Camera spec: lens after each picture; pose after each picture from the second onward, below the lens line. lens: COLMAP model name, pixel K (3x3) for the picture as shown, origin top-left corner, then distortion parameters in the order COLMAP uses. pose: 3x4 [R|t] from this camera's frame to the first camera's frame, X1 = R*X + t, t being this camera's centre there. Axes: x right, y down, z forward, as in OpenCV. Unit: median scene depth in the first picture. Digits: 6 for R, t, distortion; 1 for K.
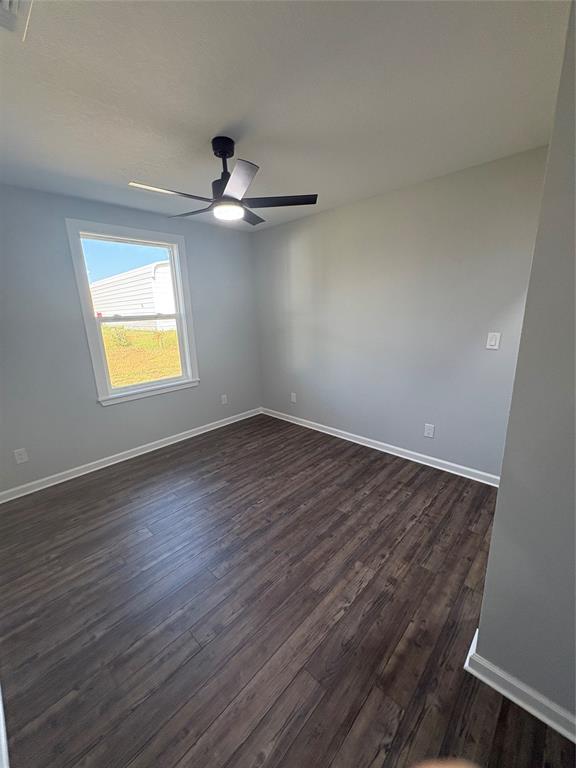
lens RADIAL K [[305.9, 0, 290.4], [0, 305.9, 385.8], [0, 0, 1]] dist [0.001606, -0.000551]
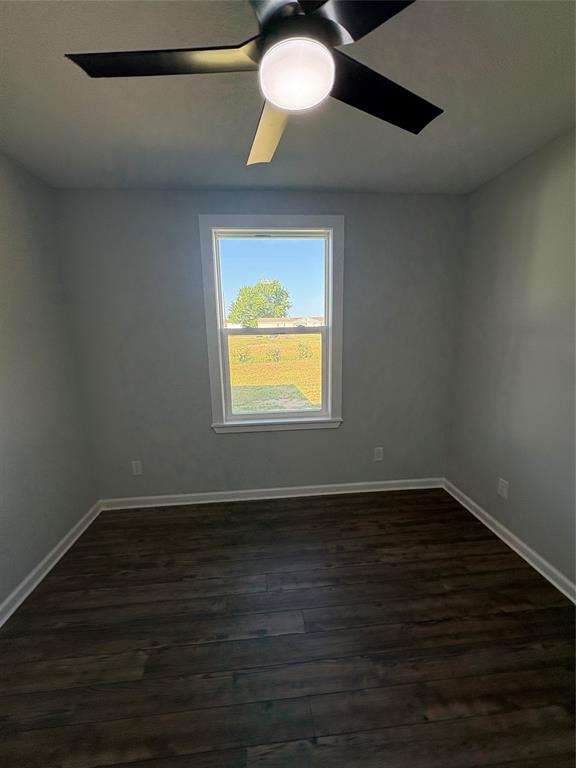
lens RADIAL K [[305.9, 0, 289.9], [0, 305.9, 385.2], [0, 0, 1]] dist [0.001606, -0.000551]
pose [[0.749612, 0.137634, -0.647409, 0.062541], [-0.165292, 0.986076, 0.018247, -0.102826], [0.640906, 0.093333, 0.761925, 0.427969]]
